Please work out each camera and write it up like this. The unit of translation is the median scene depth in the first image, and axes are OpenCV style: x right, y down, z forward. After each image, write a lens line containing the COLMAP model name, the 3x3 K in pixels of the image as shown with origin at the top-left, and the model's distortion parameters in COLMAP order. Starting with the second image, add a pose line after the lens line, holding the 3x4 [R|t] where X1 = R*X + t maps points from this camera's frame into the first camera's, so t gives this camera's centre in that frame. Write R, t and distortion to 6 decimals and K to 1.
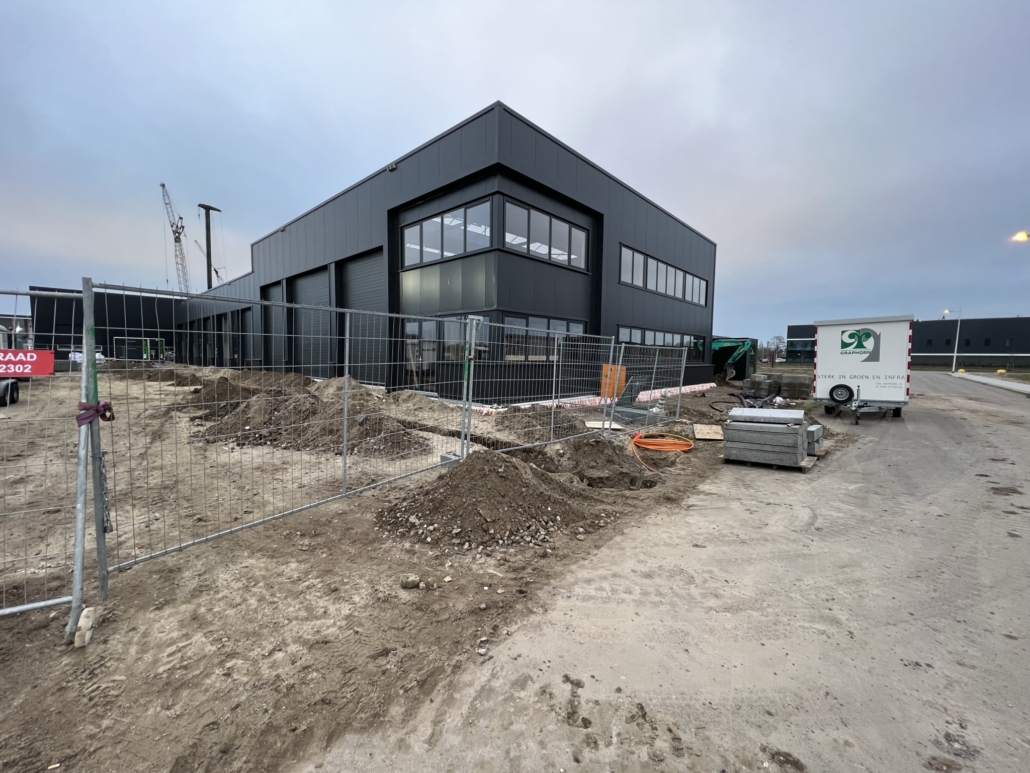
lens RADIAL K [[401.3, 0, 517.7], [0, 401.3, 382.8], [0, 0, 1]] dist [0.003489, 0.000158]
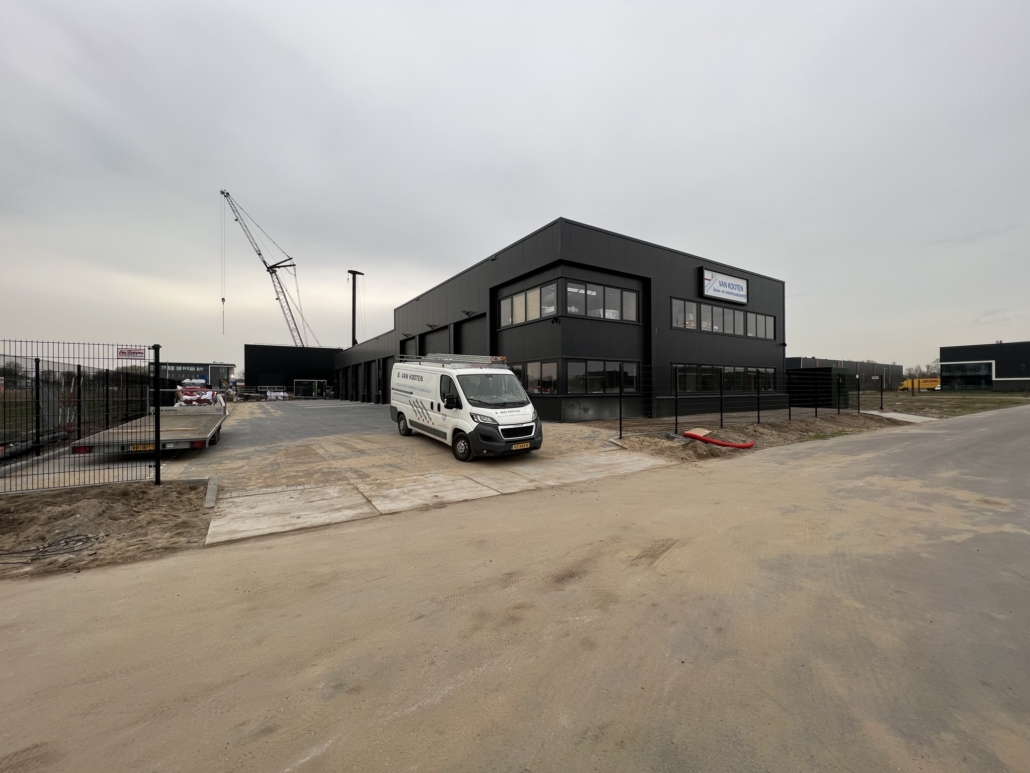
lens RADIAL K [[401.3, 0, 521.9], [0, 401.3, 385.8], [0, 0, 1]] dist [0.003489, 0.000158]
pose [[0.970510, -0.019022, -0.240309, 0.114915], [0.001257, 0.997268, -0.073863, 0.014813], [0.241058, 0.071383, 0.967882, -0.302184]]
